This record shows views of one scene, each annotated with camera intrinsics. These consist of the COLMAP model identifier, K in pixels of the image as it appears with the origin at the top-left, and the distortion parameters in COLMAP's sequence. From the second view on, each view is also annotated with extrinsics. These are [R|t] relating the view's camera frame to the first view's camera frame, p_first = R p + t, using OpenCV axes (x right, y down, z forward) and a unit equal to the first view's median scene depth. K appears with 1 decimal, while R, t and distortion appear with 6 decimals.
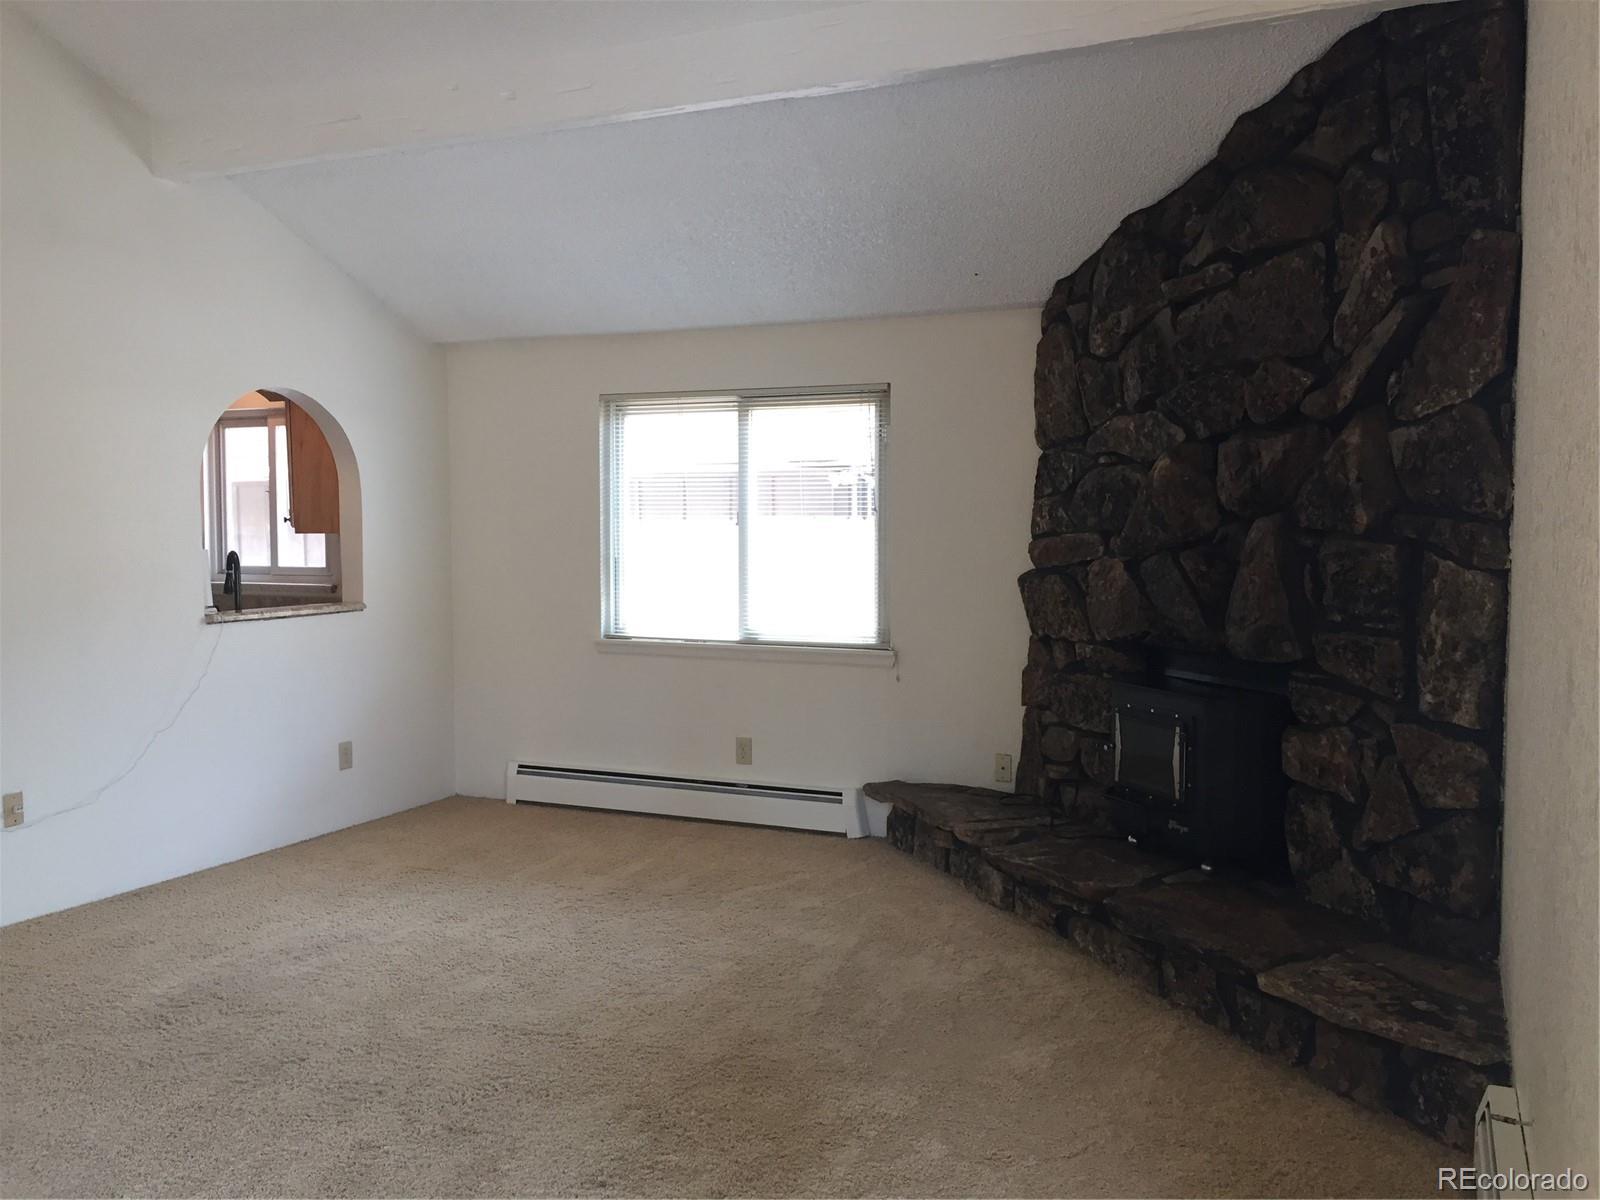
lens RADIAL K [[1376.3, 0, 806.5], [0, 1376.3, 602.6], [0, 0, 1]] dist [0.080837, -0.118069]
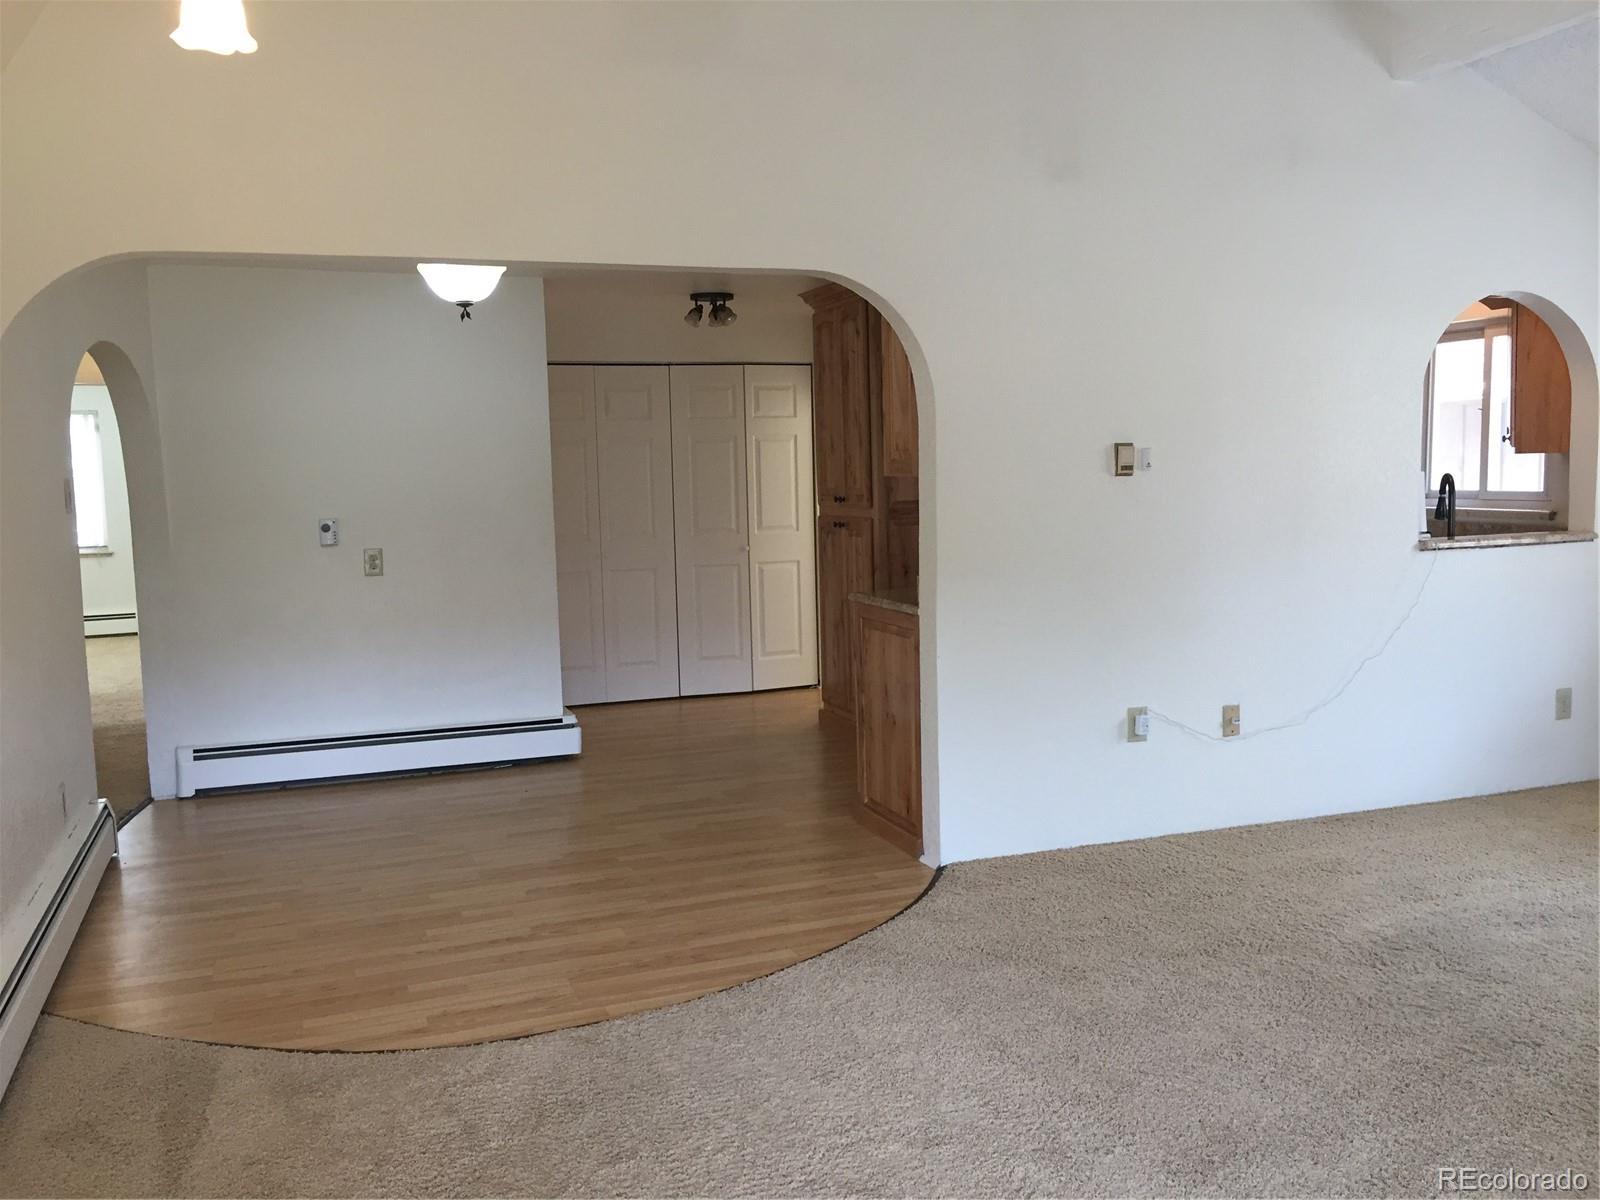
lens RADIAL K [[1376.3, 0, 789.4], [0, 1376.3, 602.3], [0, 0, 1]] dist [0.080837, -0.118069]
pose [[0.693231, 0.060254, -0.718193, -0.064128], [-0.021769, 0.997795, 0.062699, 0.000453], [0.720387, -0.027831, 0.693014, 0.042092]]
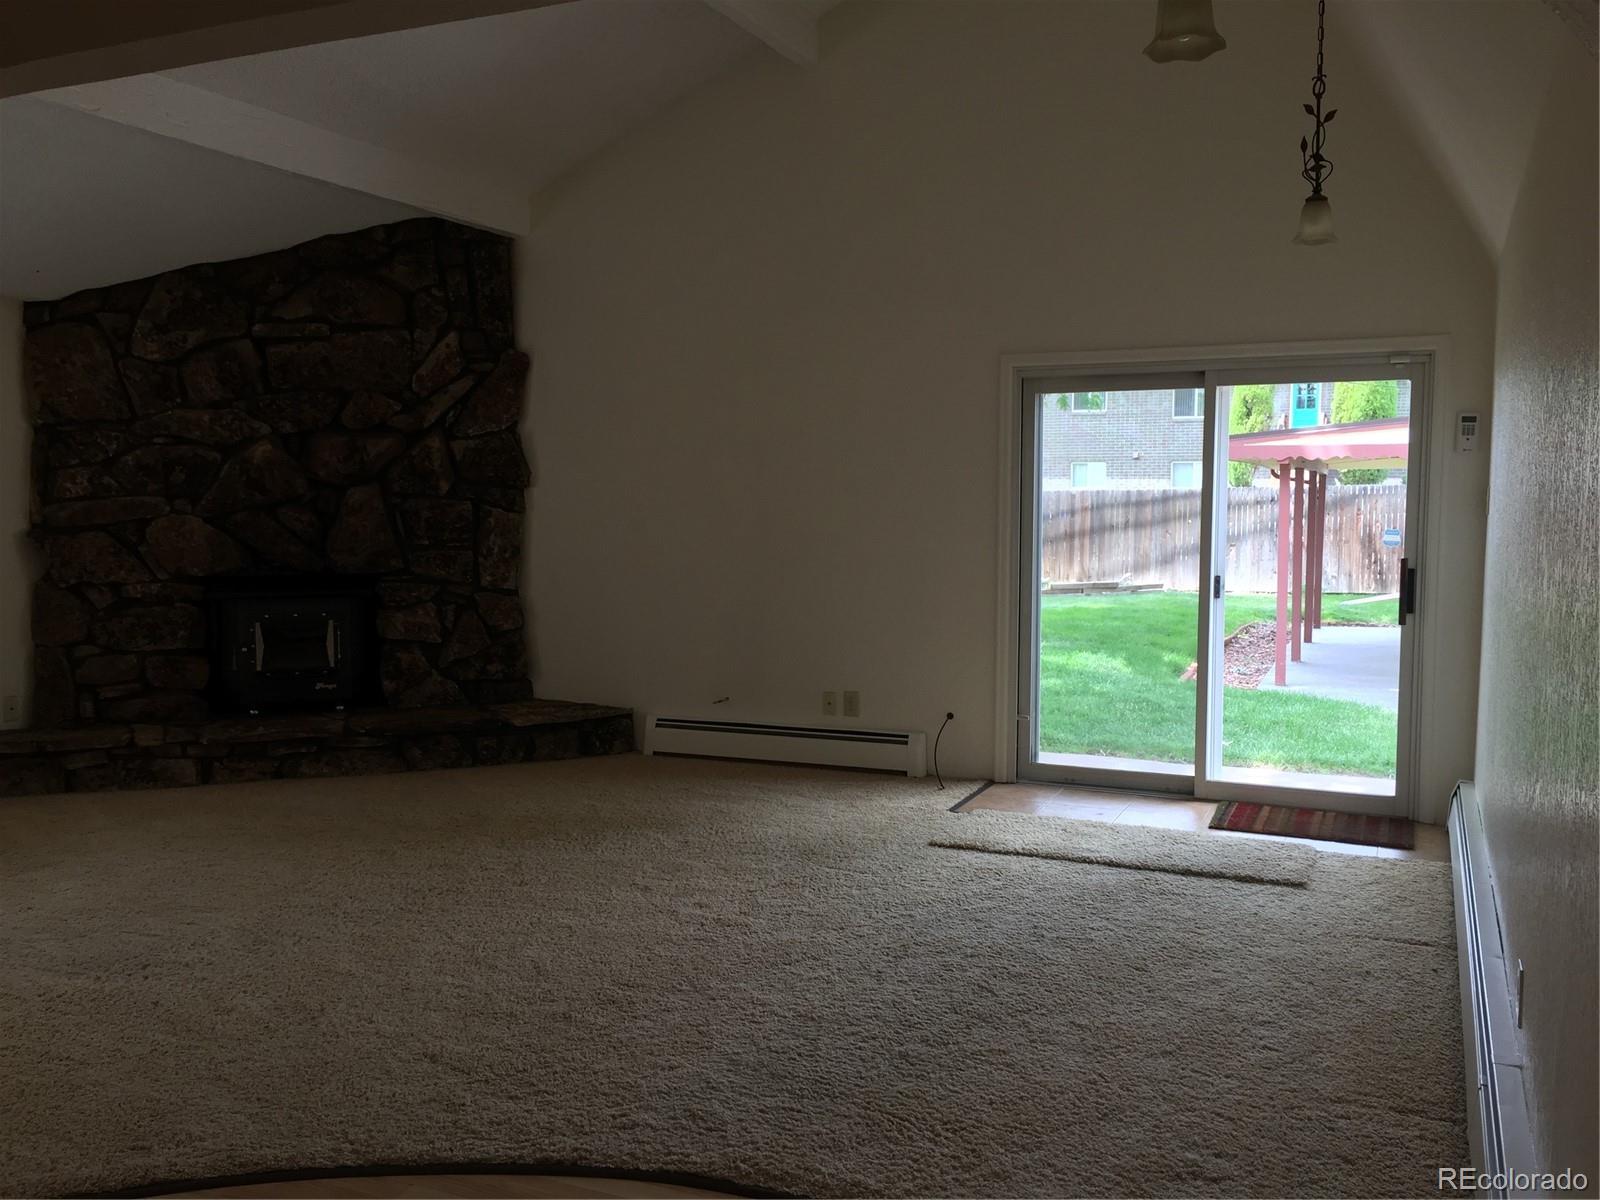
lens RADIAL K [[1376.3, 0, 802.7], [0, 1376.3, 605.2], [0, 0, 1]] dist [0.080837, -0.118069]
pose [[-0.006839, -0.077067, 0.997002, -1.076385], [0.059276, 0.995241, 0.077337, -0.013473], [-0.998218, 0.059627, -0.002239, 0.394025]]
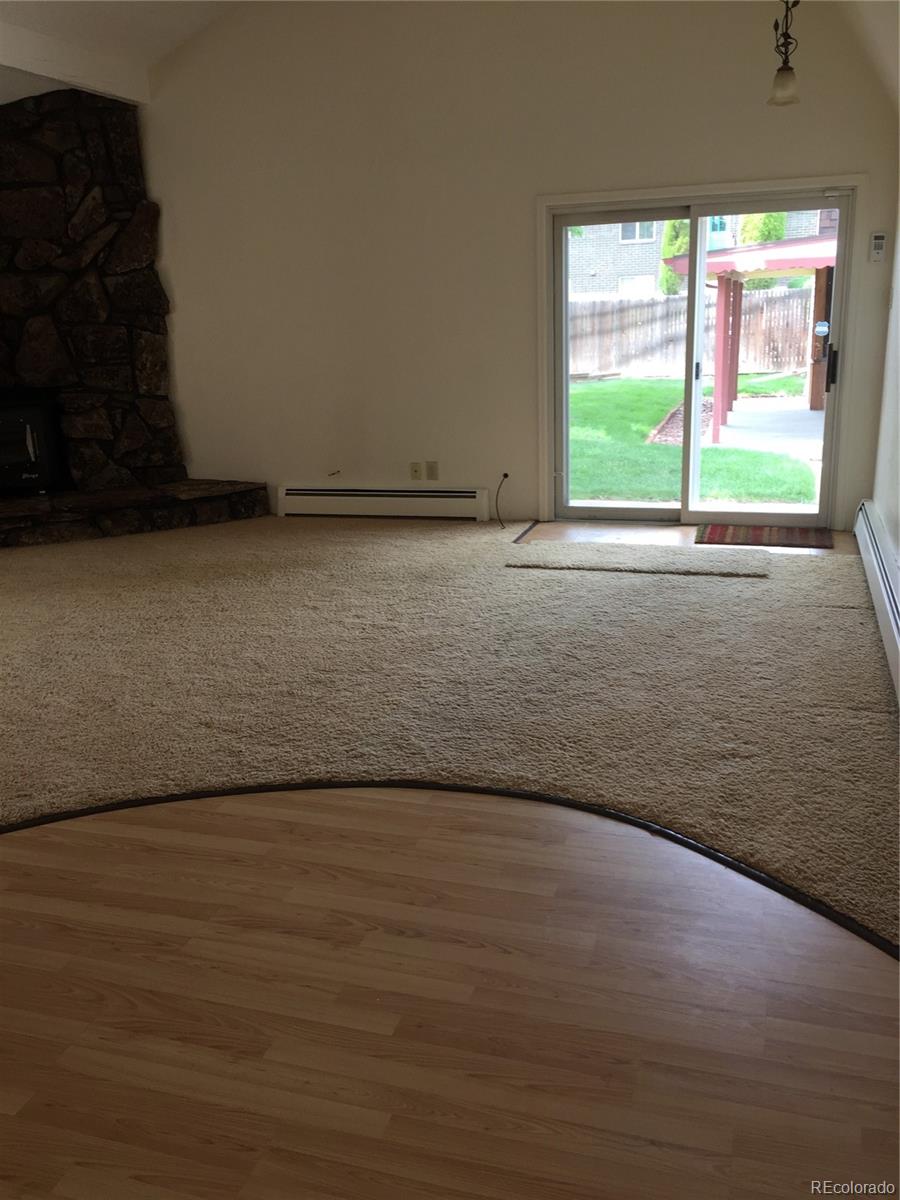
lens RADIAL K [[1032.2, 0, 454.6], [0, 1032.2, 595.1], [0, 0, 1]] dist [0.080837, -0.118069]
pose [[-0.116614, -0.257226, 0.959289, -1.108448], [0.093350, 0.958765, 0.268433, -0.018676], [-0.988781, 0.120852, -0.087793, 0.456639]]
